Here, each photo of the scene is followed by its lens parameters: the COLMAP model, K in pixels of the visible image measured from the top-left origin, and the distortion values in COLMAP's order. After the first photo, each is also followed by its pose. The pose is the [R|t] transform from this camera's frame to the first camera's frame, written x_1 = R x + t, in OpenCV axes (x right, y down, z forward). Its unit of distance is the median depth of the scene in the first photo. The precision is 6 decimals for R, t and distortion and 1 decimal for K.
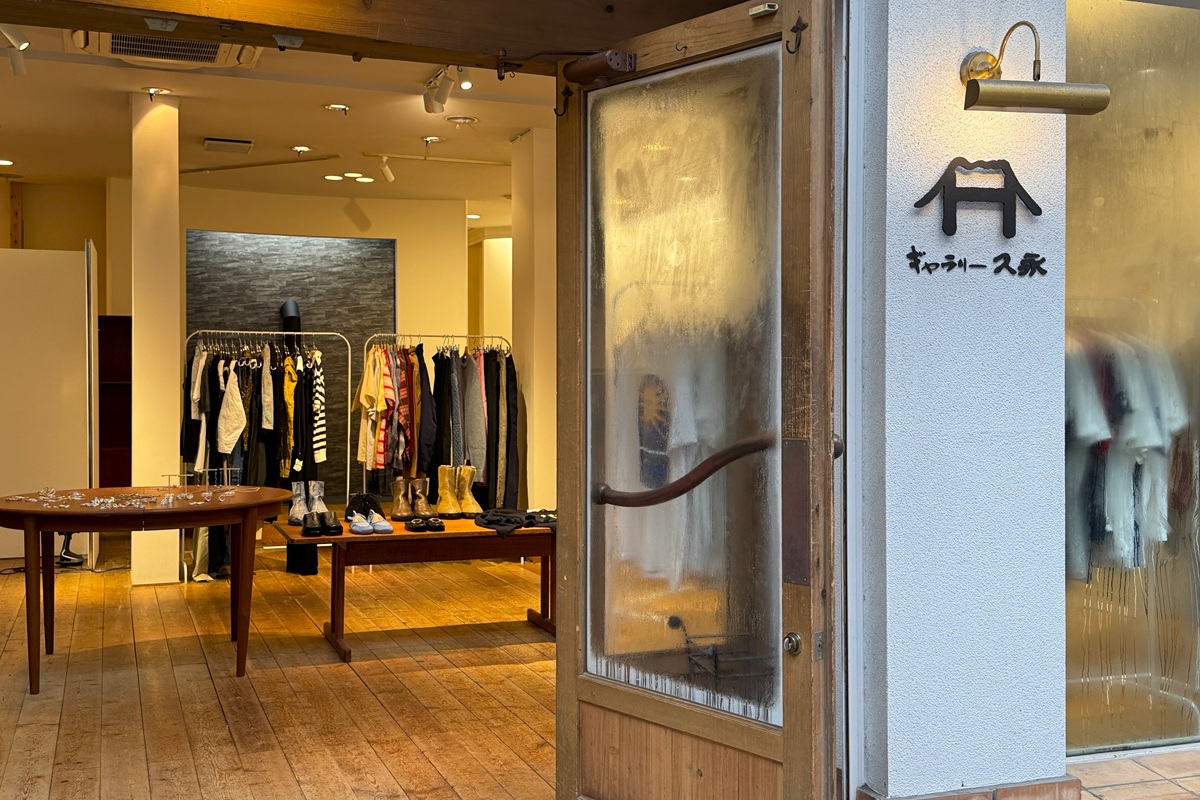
lens RADIAL K [[1227.9, 0, 610.4], [0, 1227.9, 399.5], [0, 0, 1]] dist [0.078964, 0.000000]
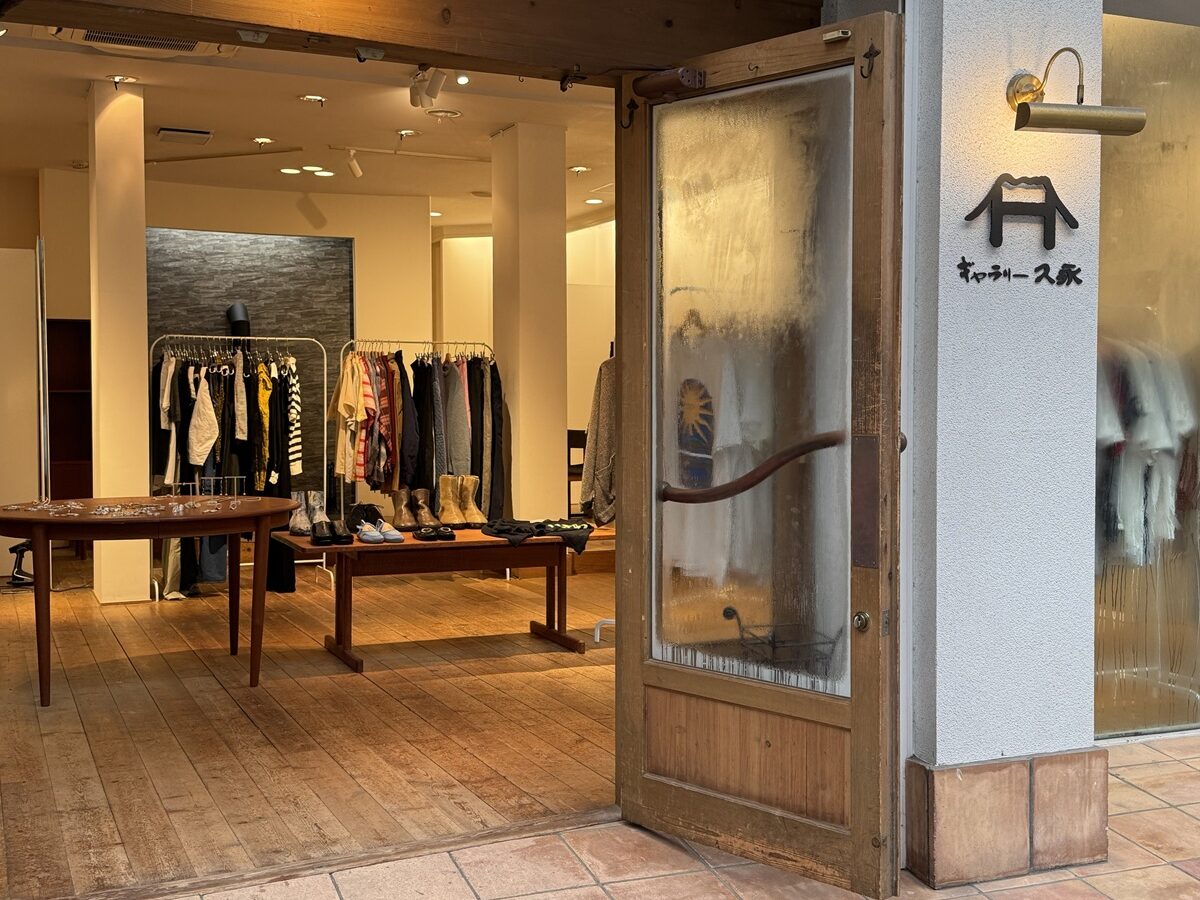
lens RADIAL K [[1348.1, 0, 636.3], [0, 1348.1, 459.2], [0, 0, 1]] dist [0.086651, 0.000000]
pose [[0.997786, -0.002638, 0.066451, -0.085934], [0.000444, 0.999455, 0.033018, 0.009135], [-0.066502, -0.032915, 0.997243, -0.119061]]
